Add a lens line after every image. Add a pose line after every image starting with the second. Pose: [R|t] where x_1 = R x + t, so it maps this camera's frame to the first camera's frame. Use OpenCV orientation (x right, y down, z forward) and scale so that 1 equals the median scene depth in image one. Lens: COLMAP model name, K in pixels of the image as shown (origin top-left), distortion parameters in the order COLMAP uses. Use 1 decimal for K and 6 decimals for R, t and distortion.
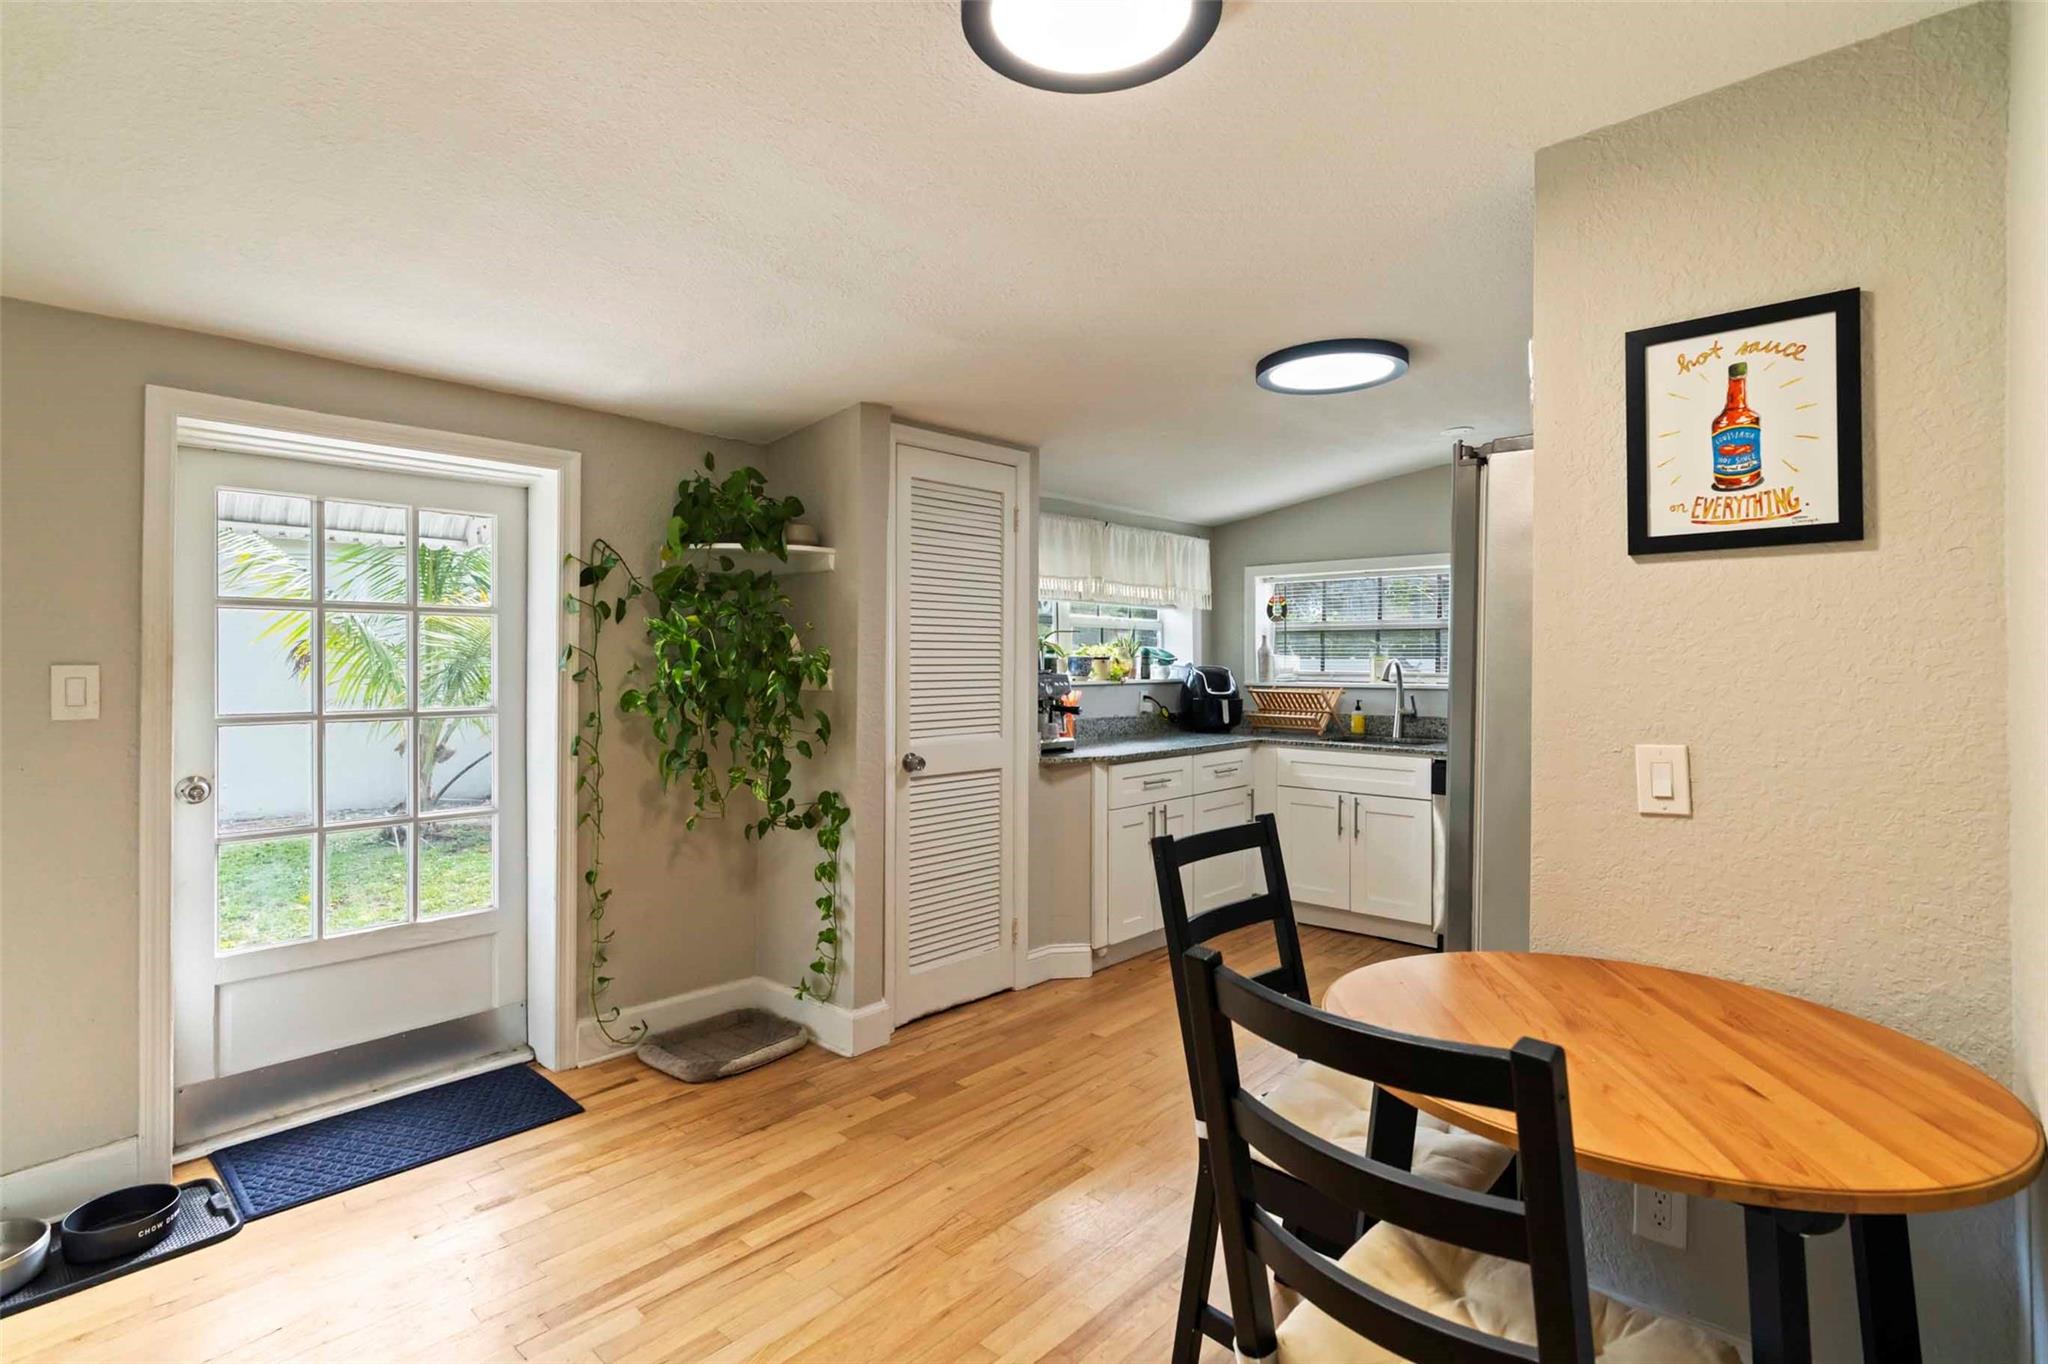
lens RADIAL K [[942.4, 0, 1048.7], [0, 942.4, 662.7], [0, 0, 1]] dist [-0.000518, -0.000065]
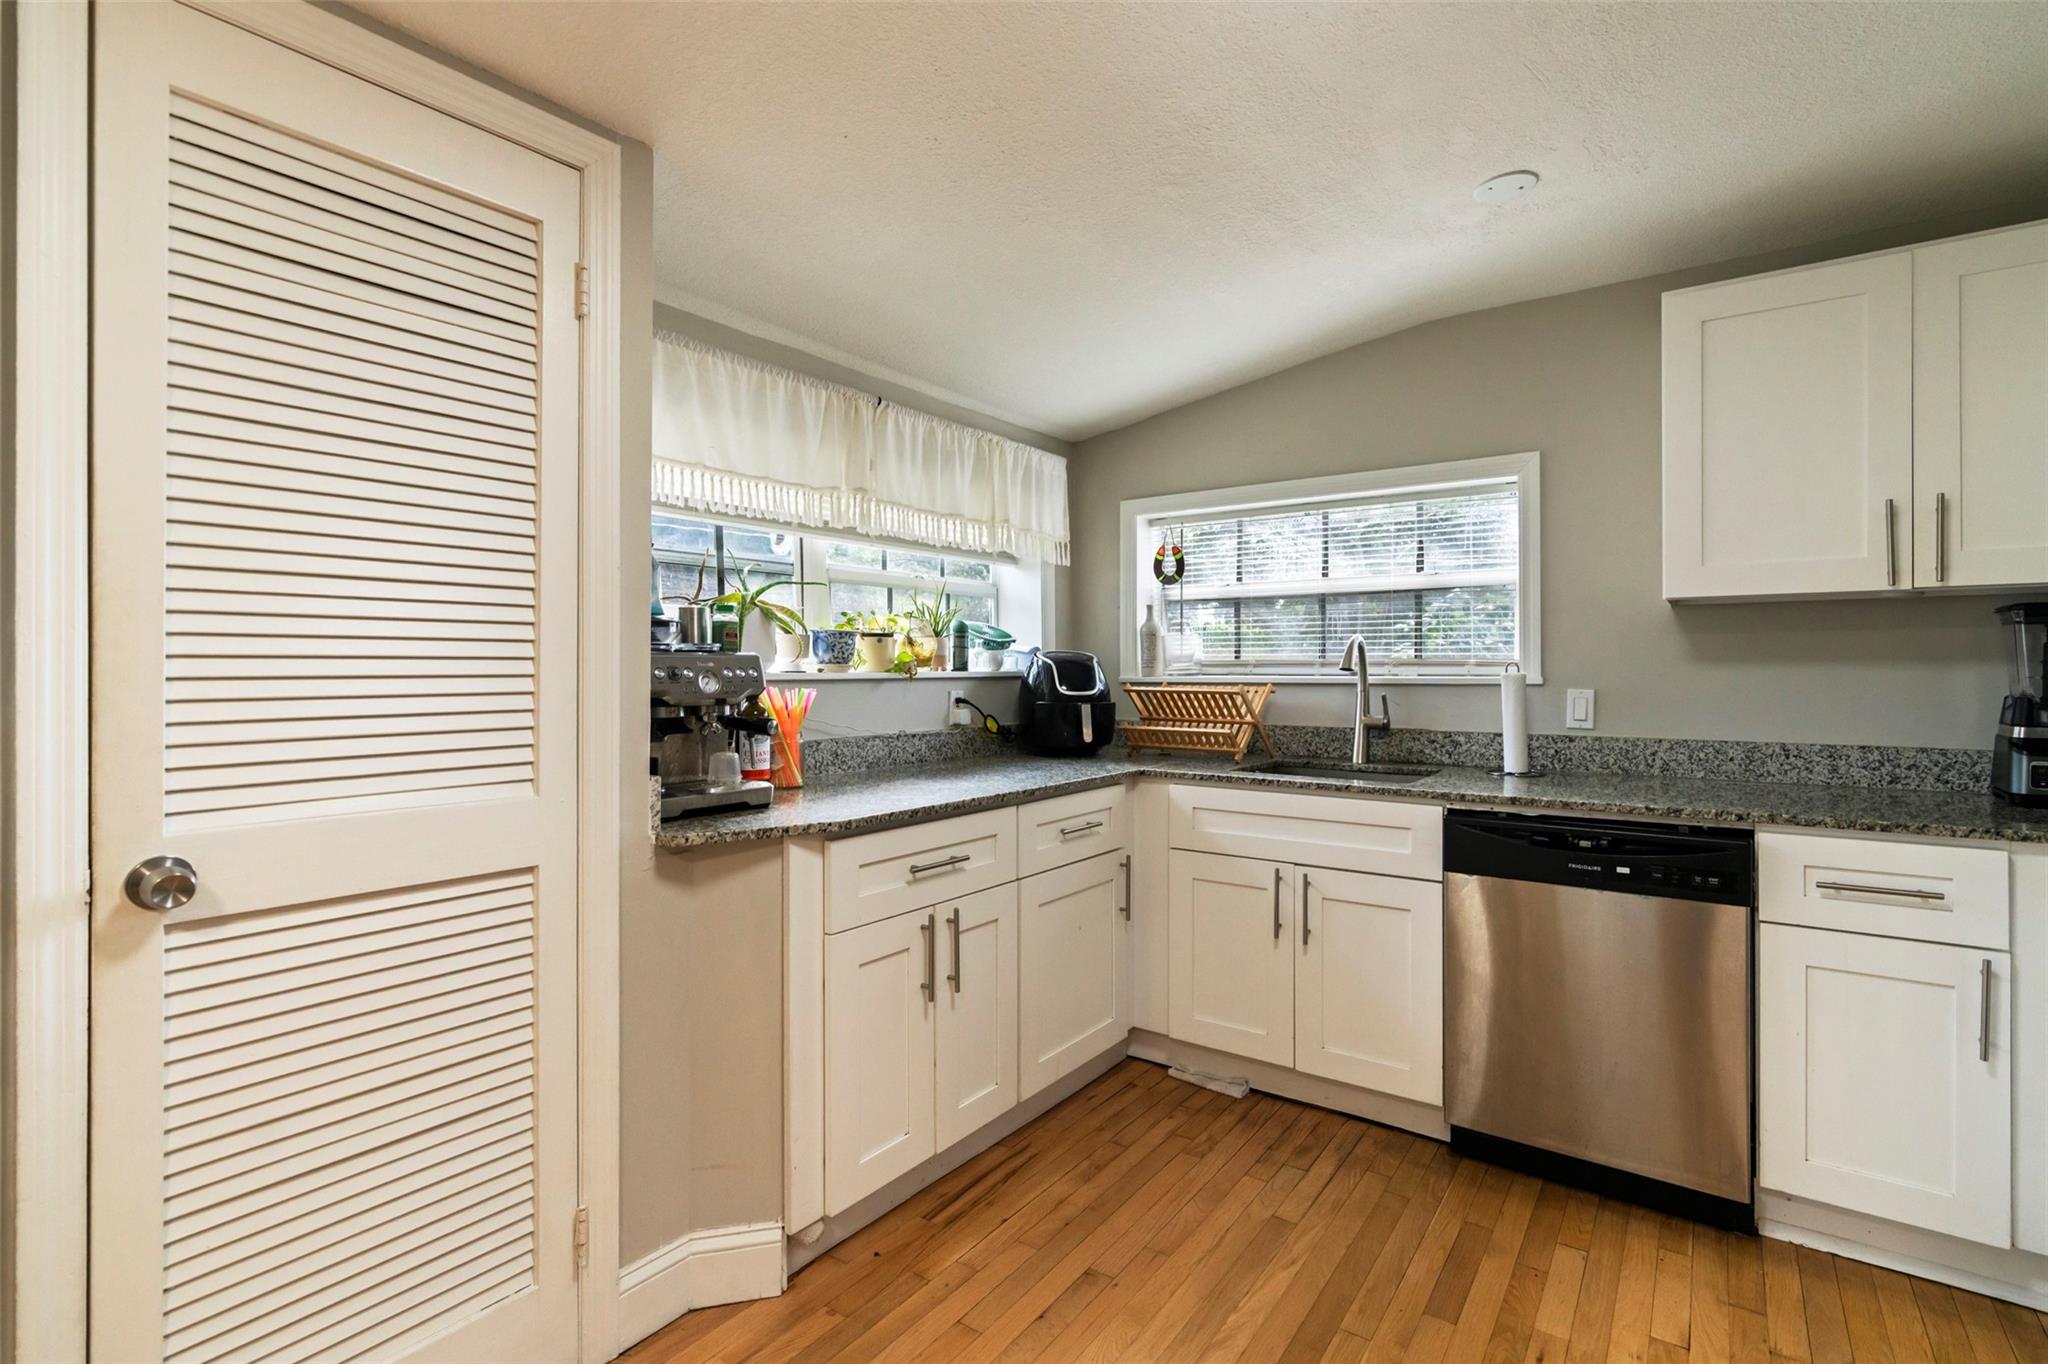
lens RADIAL K [[933.0, 0, 1041.1], [0, 933.0, 671.6], [0, 0, 1]] dist [-0.003412, 0.001150]
pose [[0.994911, -0.002780, 0.100724, 0.097598], [0.002552, 0.999994, 0.002397, 0.016855], [-0.100730, -0.002128, 0.994912, 0.401637]]
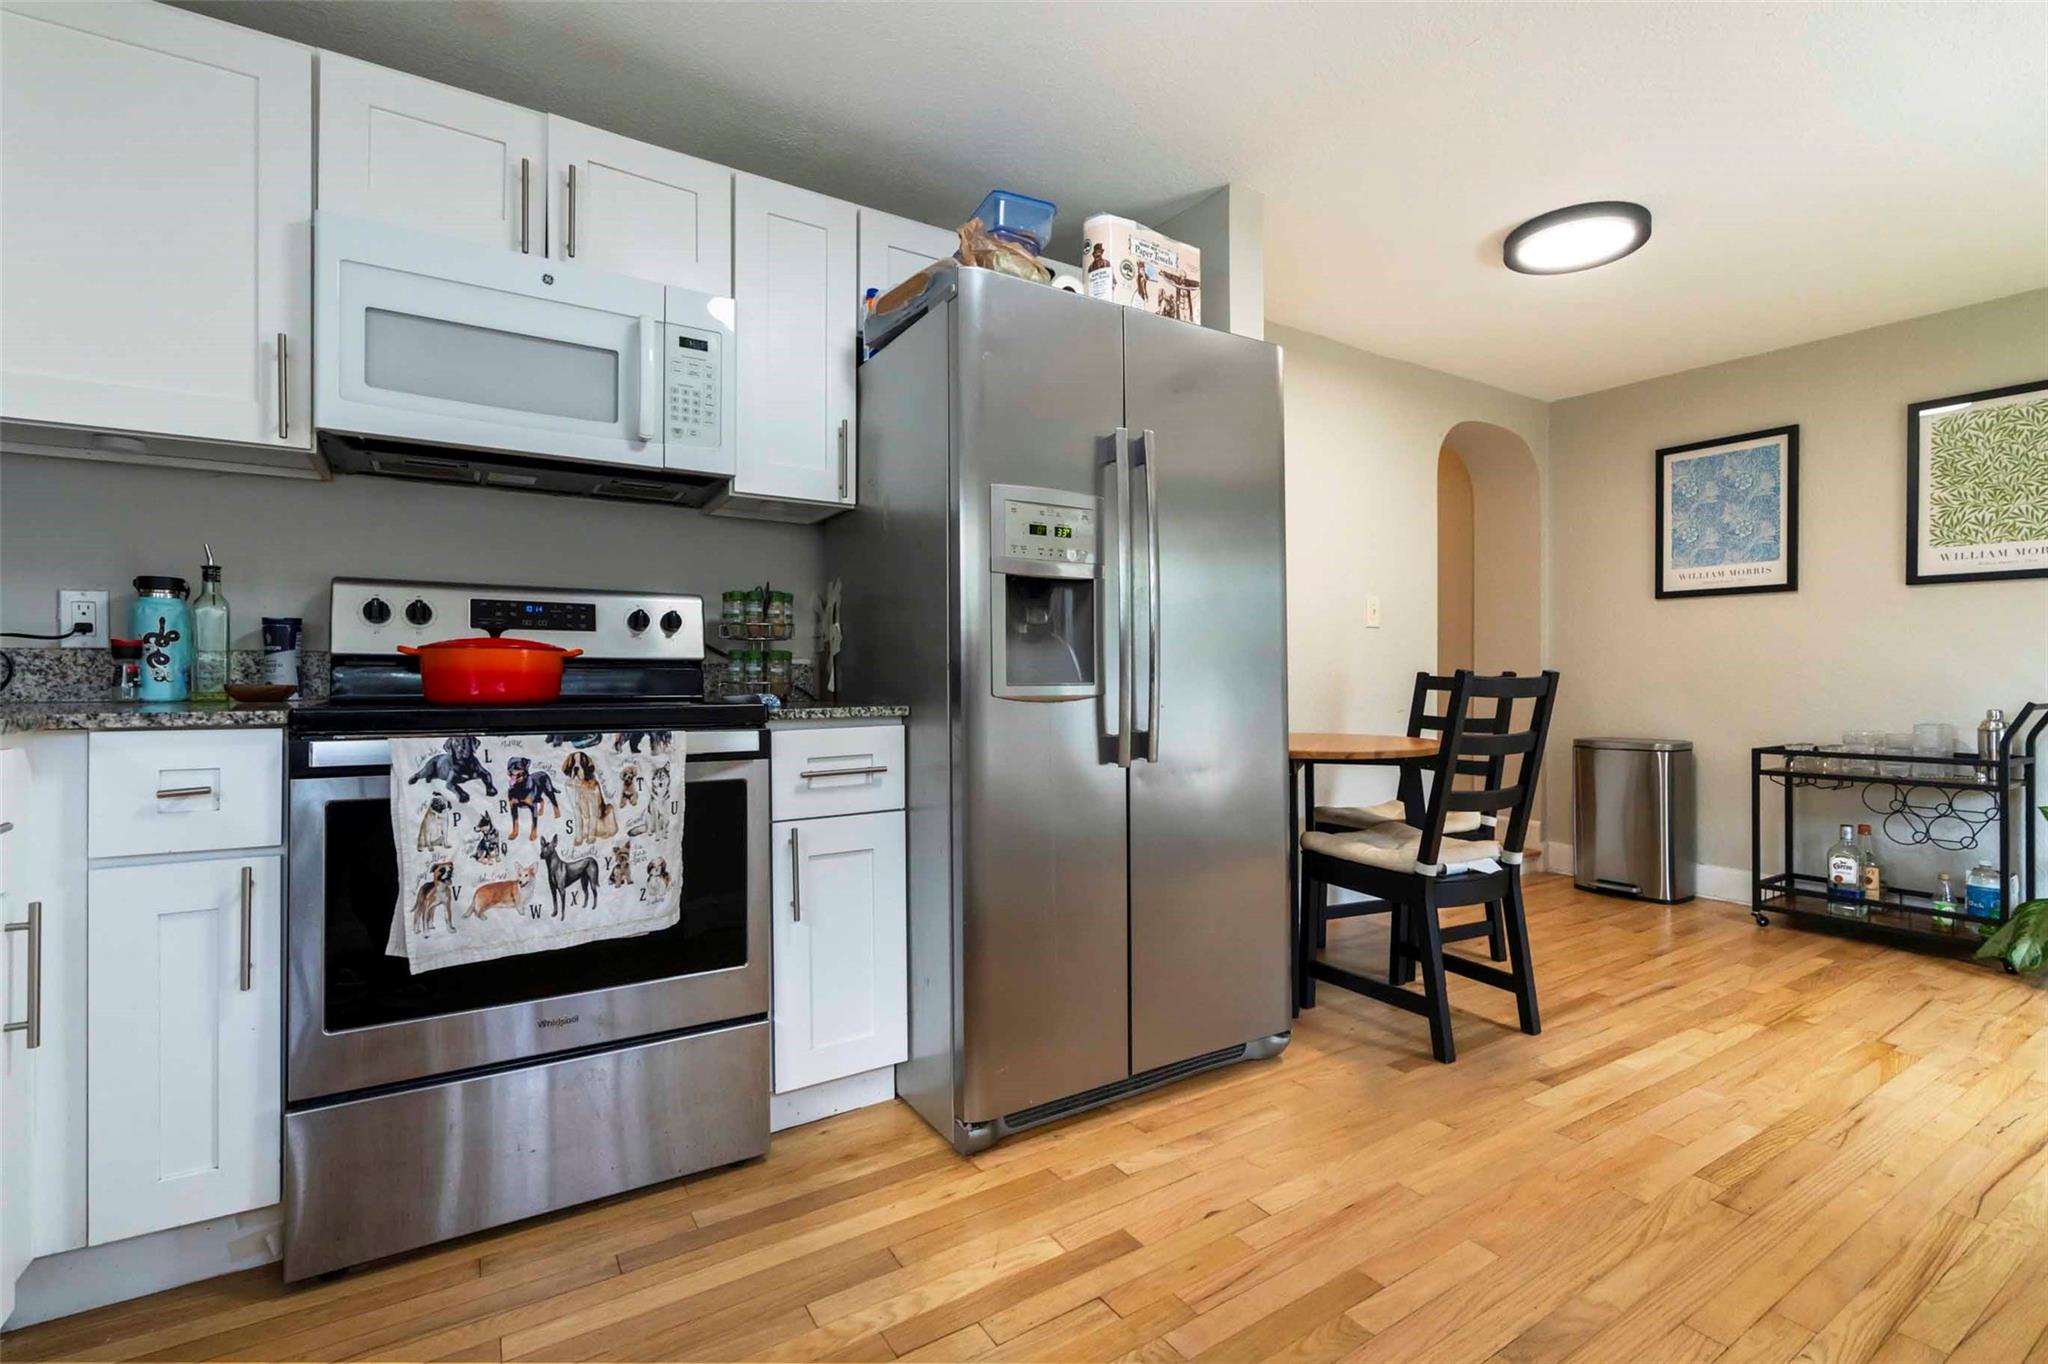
lens RADIAL K [[938.2, 0, 1023.0], [0, 938.2, 673.1], [0, 0, 1]] dist [-0.000402, 0.001063]
pose [[-0.959791, -0.001829, 0.280711, 0.163964], [-0.002586, 0.999994, -0.002326, 0.064986], [-0.280705, -0.002959, -0.959789, 0.872770]]
